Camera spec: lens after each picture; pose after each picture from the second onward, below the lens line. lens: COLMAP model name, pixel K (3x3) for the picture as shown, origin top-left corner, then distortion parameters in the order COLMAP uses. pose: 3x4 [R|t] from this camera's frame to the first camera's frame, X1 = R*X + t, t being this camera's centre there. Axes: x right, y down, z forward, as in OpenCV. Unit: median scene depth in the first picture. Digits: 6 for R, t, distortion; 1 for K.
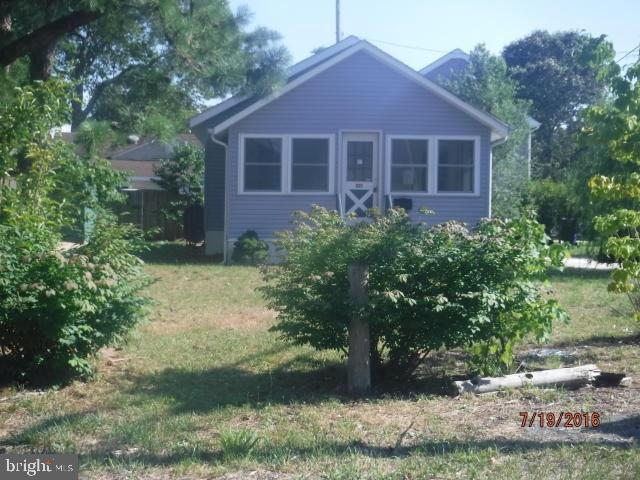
lens RADIAL K [[989.7, 0, 319.3], [0, 989.7, 239.4], [0, 0, 1]] dist [-0.014683, 0.000000]
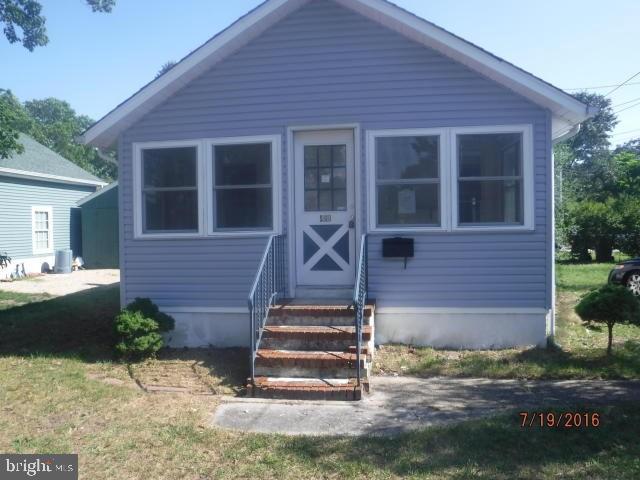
lens RADIAL K [[529.8, 0, 322.9], [0, 529.8, 238.1], [0, 0, 1]] dist [-0.076034, -0.000052]
pose [[0.981103, -0.023303, -0.192076, 0.101125], [0.022911, 0.999728, -0.004261, -0.041034], [0.192123, -0.000220, 0.981371, 0.685353]]
